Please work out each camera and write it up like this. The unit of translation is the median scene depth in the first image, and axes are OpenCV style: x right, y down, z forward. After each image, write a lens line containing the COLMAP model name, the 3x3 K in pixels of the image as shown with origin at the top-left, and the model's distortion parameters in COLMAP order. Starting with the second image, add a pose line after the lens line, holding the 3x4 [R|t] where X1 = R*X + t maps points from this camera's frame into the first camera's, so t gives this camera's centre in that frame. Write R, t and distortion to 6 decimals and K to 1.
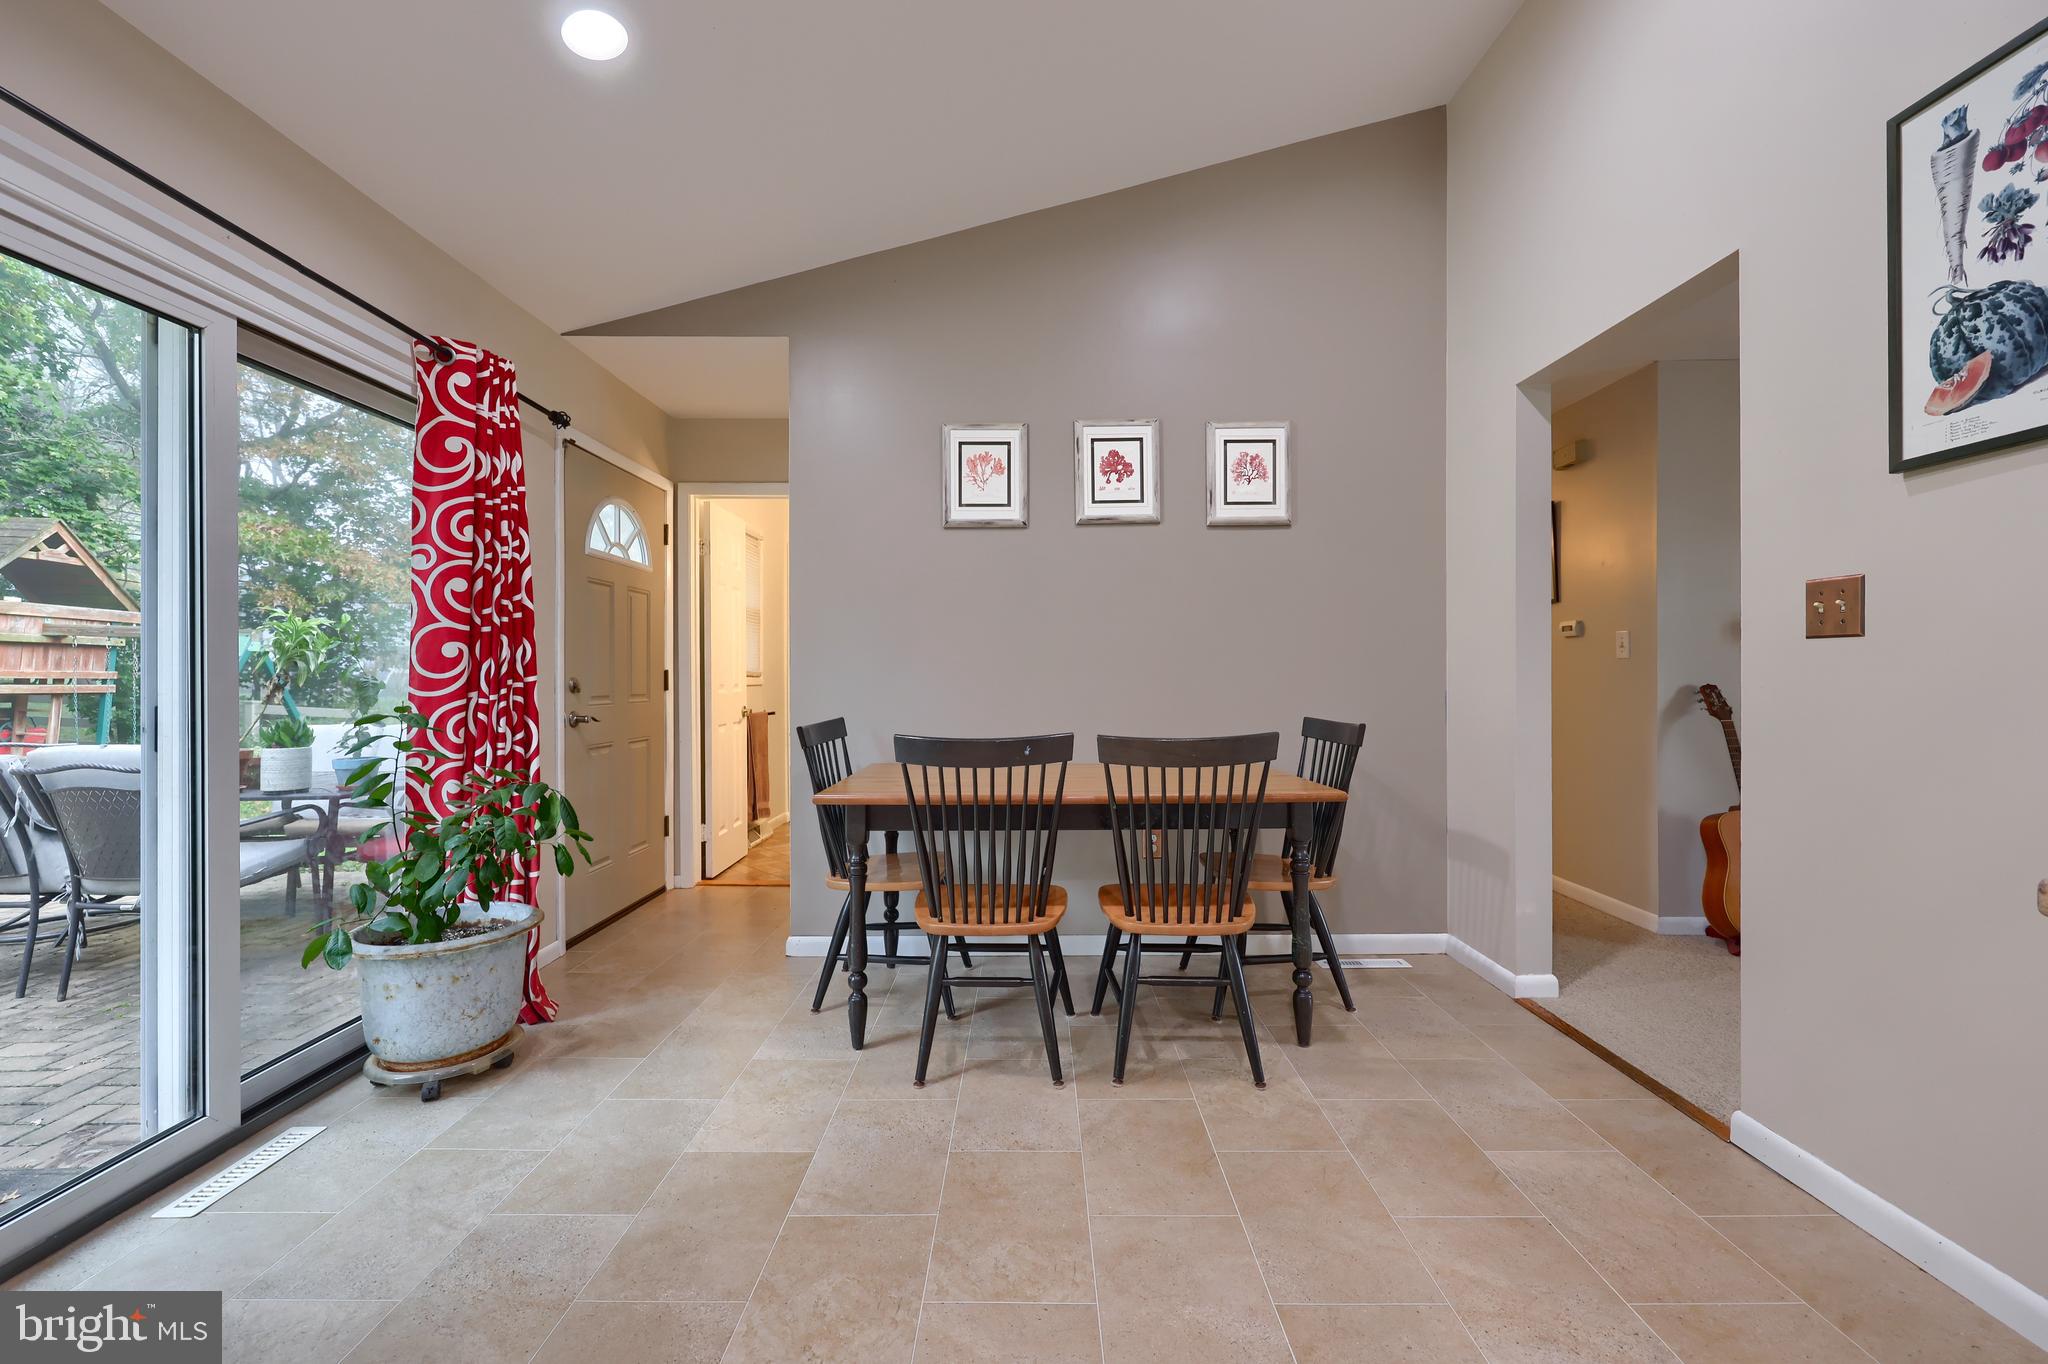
lens RADIAL K [[835.3, 0, 1024.1], [0, 835.3, 677.4], [0, 0, 1]] dist [0.000973, 0.000180]
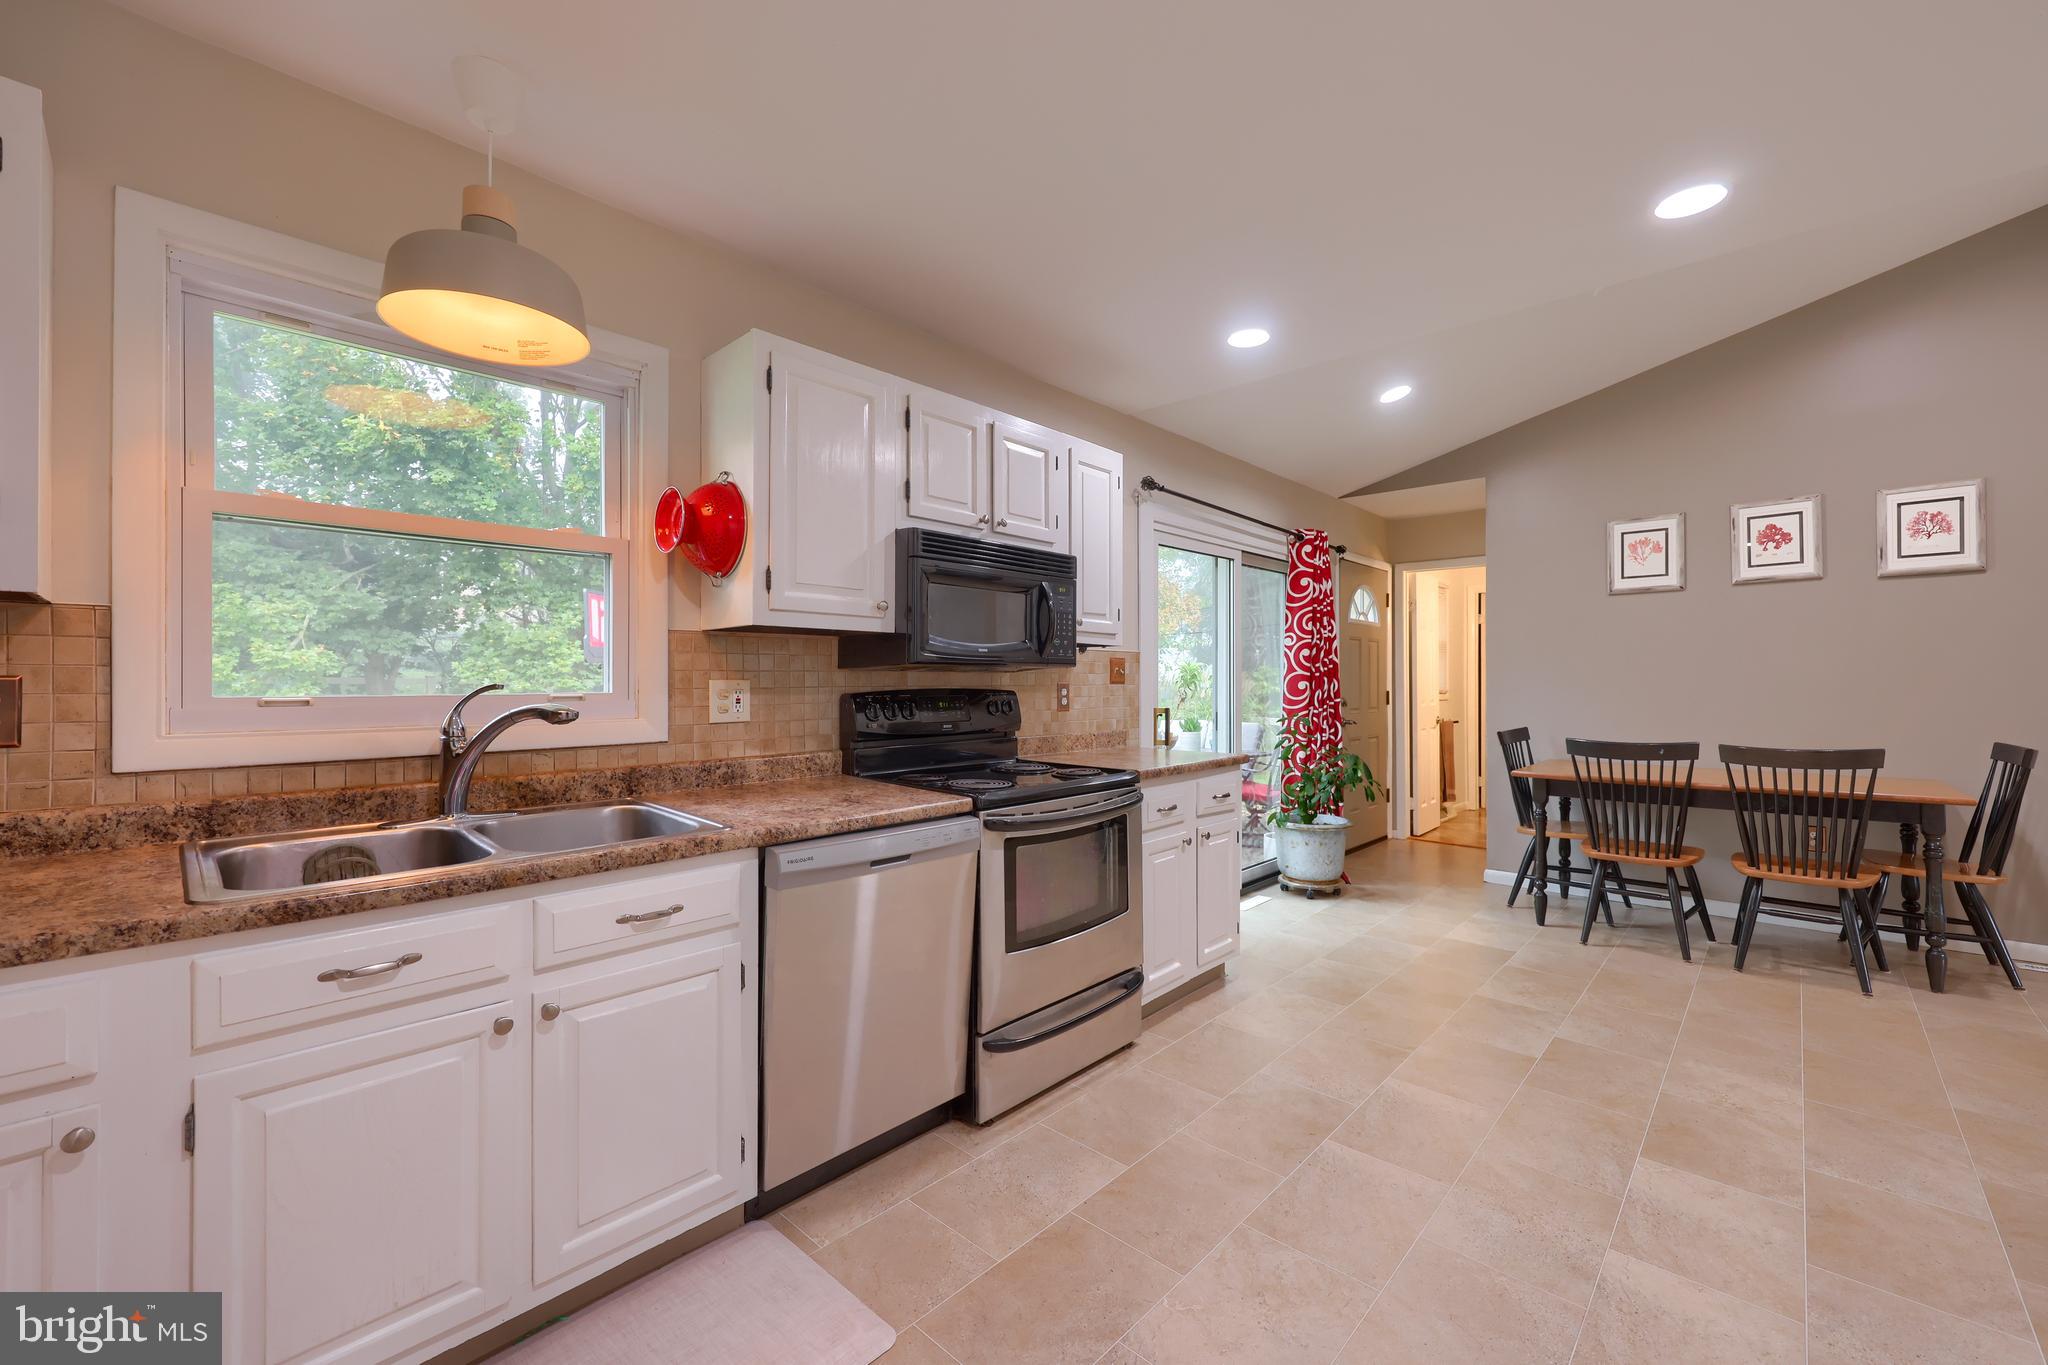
lens RADIAL K [[820.7, 0, 1027.8], [0, 820.7, 676.6], [0, 0, 1]] dist [-0.002059, 0.000974]
pose [[0.738166, -0.002868, -0.674613, 0.140874], [-0.001812, 0.999979, -0.006234, -0.038476], [0.674617, 0.005824, 0.738145, -0.843342]]
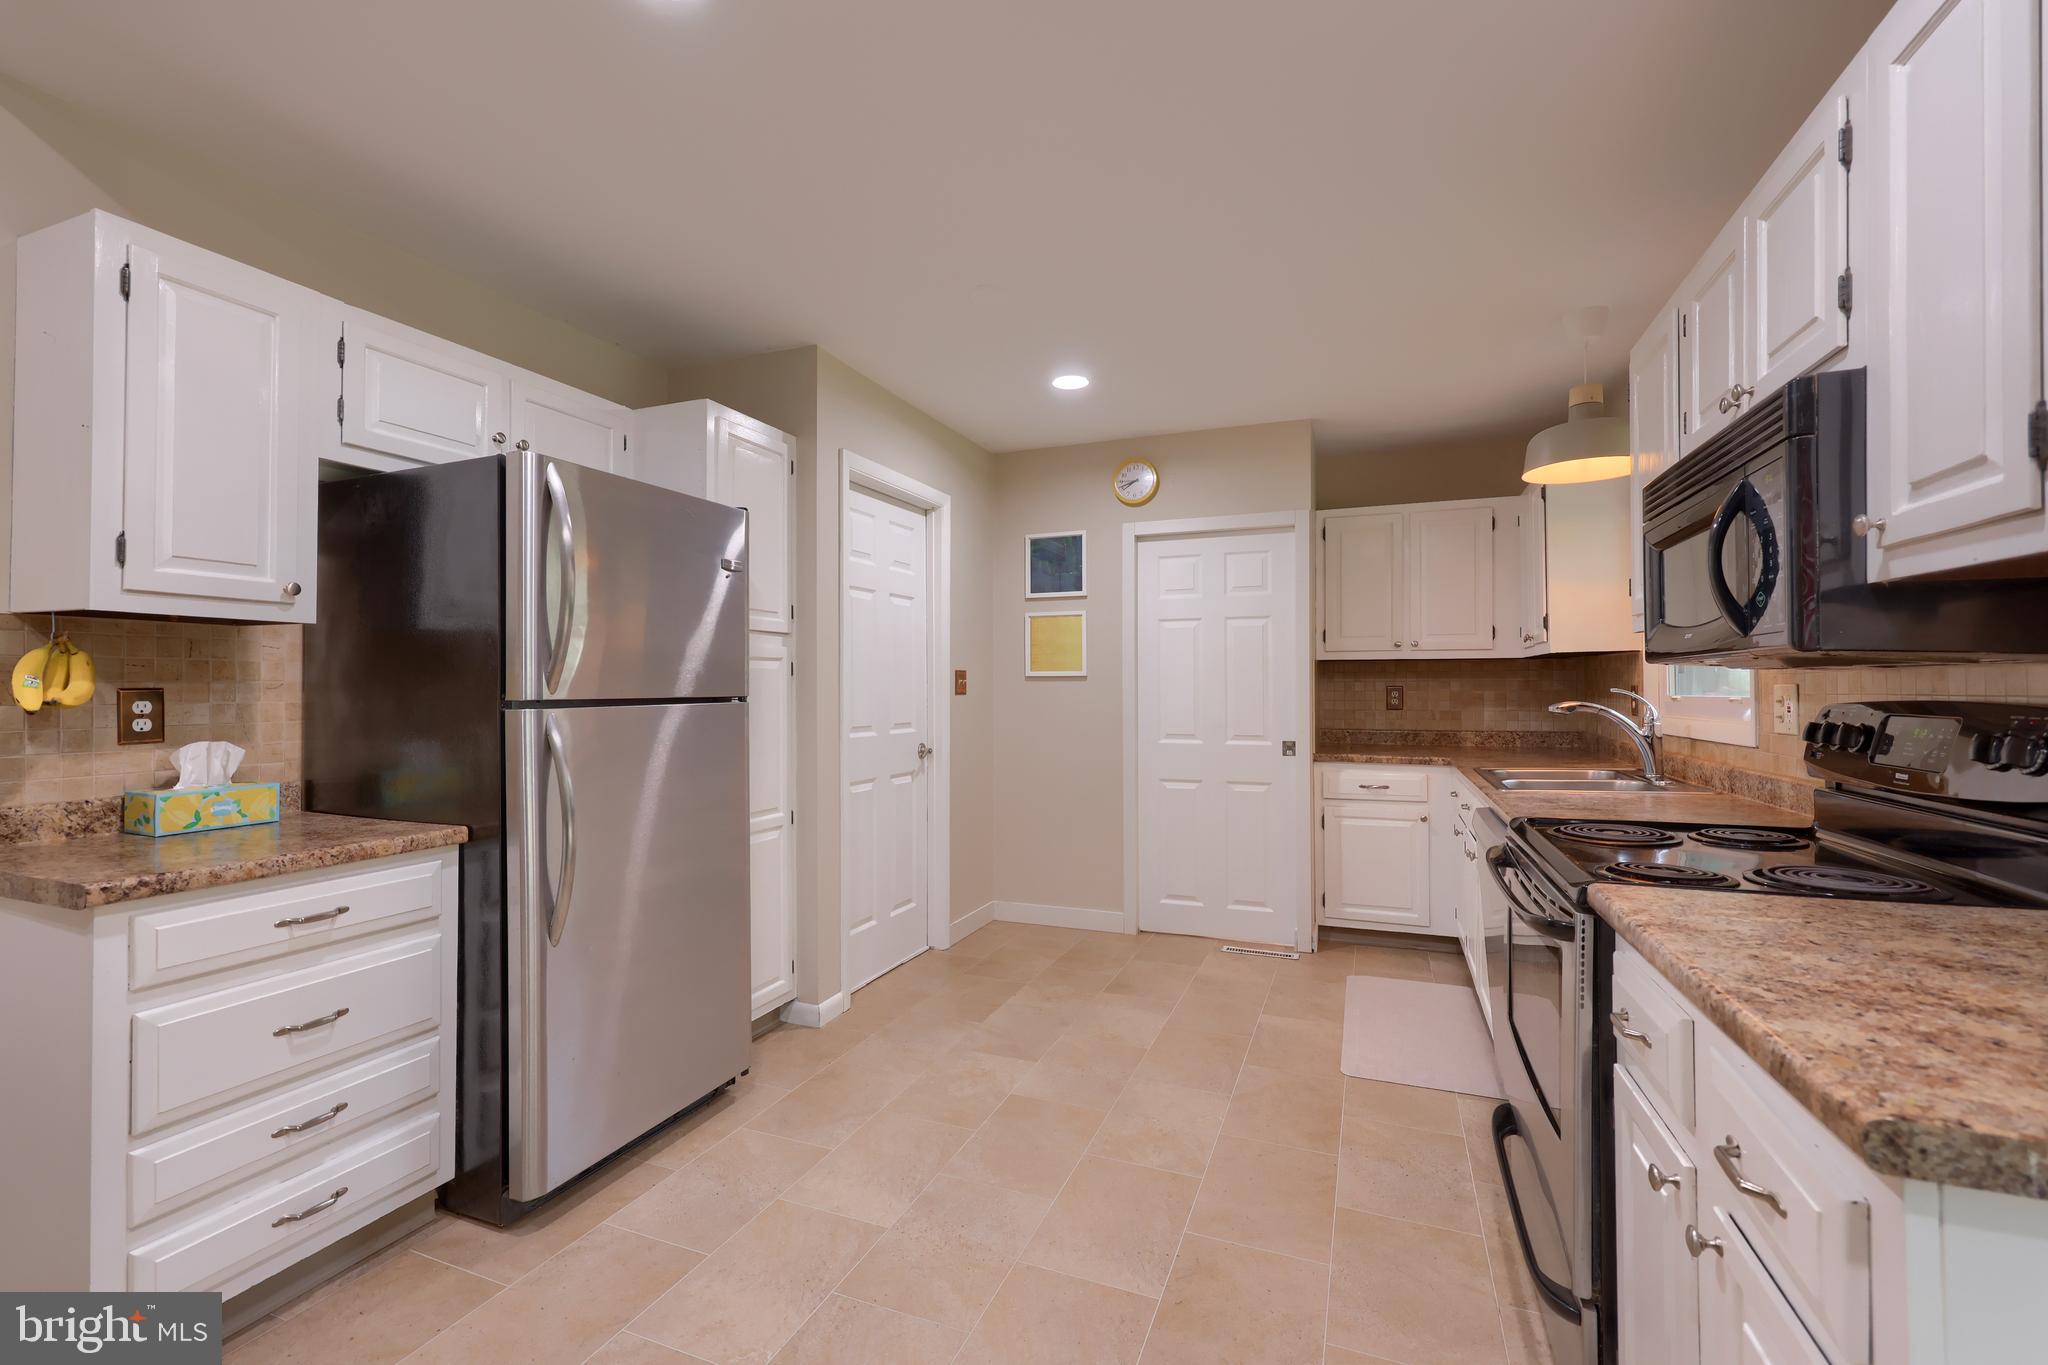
lens RADIAL K [[877.8, 0, 1024.2], [0, 877.8, 680.6], [0, 0, 1]] dist [0.006472, 0.000368]
pose [[-0.931228, 0.006813, 0.364375, -0.332931], [0.004639, 0.999966, -0.006842, -0.040810], [-0.364409, -0.004682, -0.931227, 0.591542]]
